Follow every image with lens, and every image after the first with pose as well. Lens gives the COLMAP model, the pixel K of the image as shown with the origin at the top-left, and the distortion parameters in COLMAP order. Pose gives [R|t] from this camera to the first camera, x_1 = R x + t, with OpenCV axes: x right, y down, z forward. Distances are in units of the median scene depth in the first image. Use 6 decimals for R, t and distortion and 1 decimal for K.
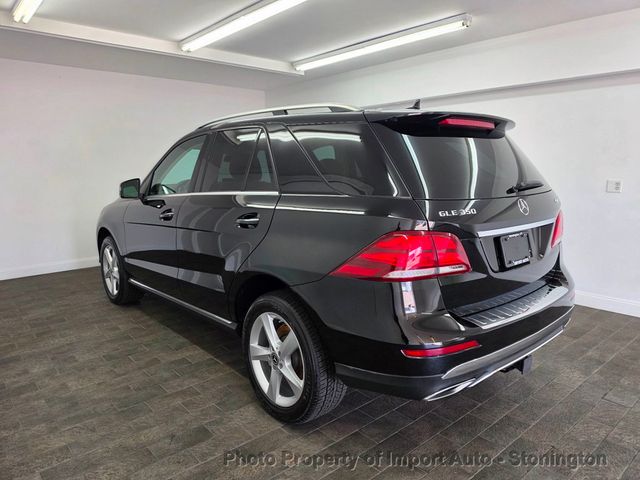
lens RADIAL K [[439.1, 0, 317.1], [0, 439.1, 240.4], [0, 0, 1]] dist [0.025466, -0.030501]
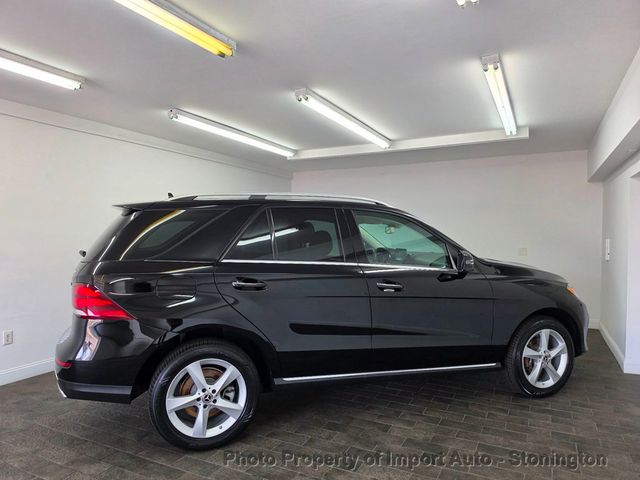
lens RADIAL K [[438.9, 0, 317.9], [0, 438.9, 250.1], [0, 0, 1]] dist [0.002820, -0.003394]
pose [[0.389889, 0.037331, -0.920105, 1.172535], [-0.154386, 0.987685, -0.025347, -0.110720], [0.907828, 0.151934, 0.390851, 0.552934]]
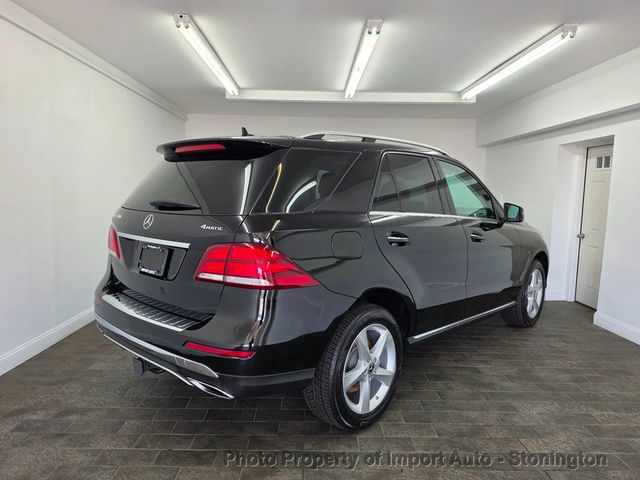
lens RADIAL K [[443.5, 0, 313.7], [0, 443.5, 239.6], [0, 0, 1]] dist [-0.003247, -0.002219]
pose [[0.769846, 0.088555, -0.632057, 0.666234], [-0.129257, 0.991438, -0.018528, 0.000405], [0.625004, 0.095961, 0.774701, 0.035874]]
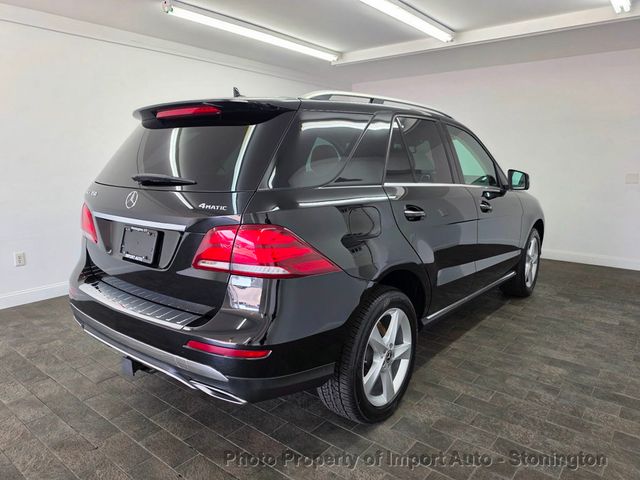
lens RADIAL K [[439.1, 0, 317.1], [0, 439.1, 240.4], [0, 0, 1]] dist [0.025466, -0.030501]
pose [[0.184509, 0.184904, -0.965281, 1.017537], [-0.165693, 0.973938, 0.154890, -0.142166], [0.968763, 0.131361, 0.210338, 0.832253]]
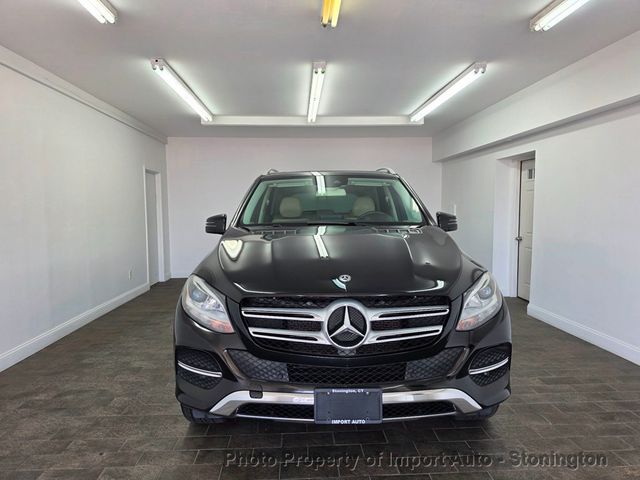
lens RADIAL K [[439.1, 0, 317.1], [0, 439.1, 240.4], [0, 0, 1]] dist [0.025466, -0.030501]
pose [[0.795661, 0.046729, -0.603937, 0.847843], [-0.099470, 0.993565, -0.054172, 0.022276], [0.597519, 0.103176, 0.795189, -0.064218]]
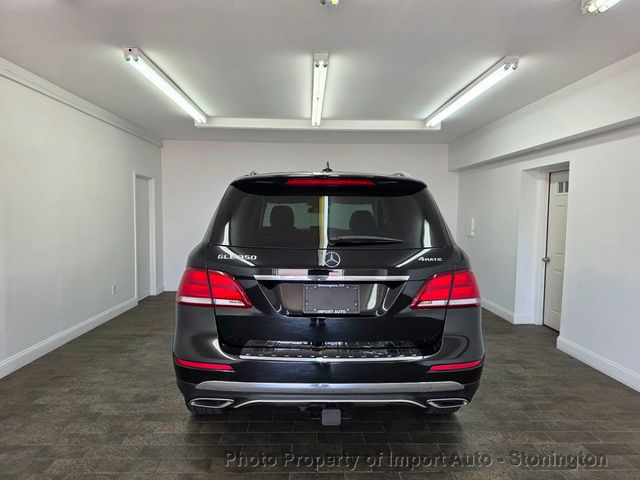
lens RADIAL K [[440.9, 0, 317.9], [0, 440.9, 241.4], [0, 0, 1]] dist [0.020303, -0.033091]
pose [[0.781713, 0.055063, -0.621203, 0.752915], [-0.120043, 0.990752, -0.063241, -0.033804], [0.611976, 0.124008, 0.781094, 0.104459]]
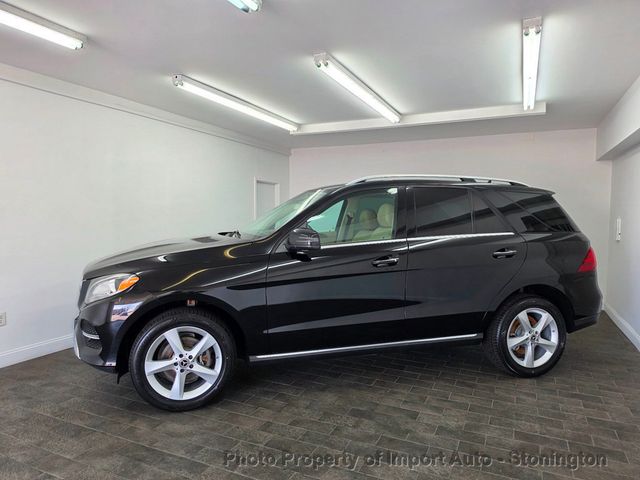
lens RADIAL K [[438.2, 0, 314.4], [0, 438.2, 240.7], [0, 0, 1]] dist [0.001374, -0.001314]
pose [[0.416705, 0.061367, -0.906968, 1.070953], [-0.160148, 0.987070, -0.006793, -0.089126], [0.894824, 0.148080, 0.421144, 0.499769]]
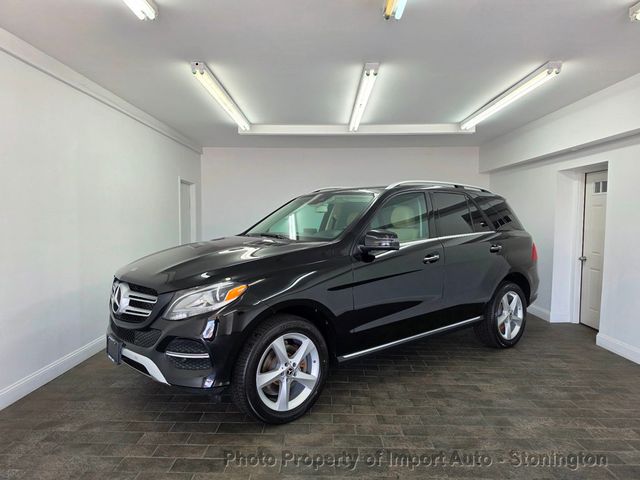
lens RADIAL K [[440.4, 0, 311.6], [0, 440.4, 241.7], [0, 0, 1]] dist [0.004471, -0.007386]
pose [[0.747909, 0.045453, -0.662243, 0.729176], [-0.120466, 0.990381, -0.068075, 0.002582], [0.652779, 0.130692, 0.746190, -0.005896]]
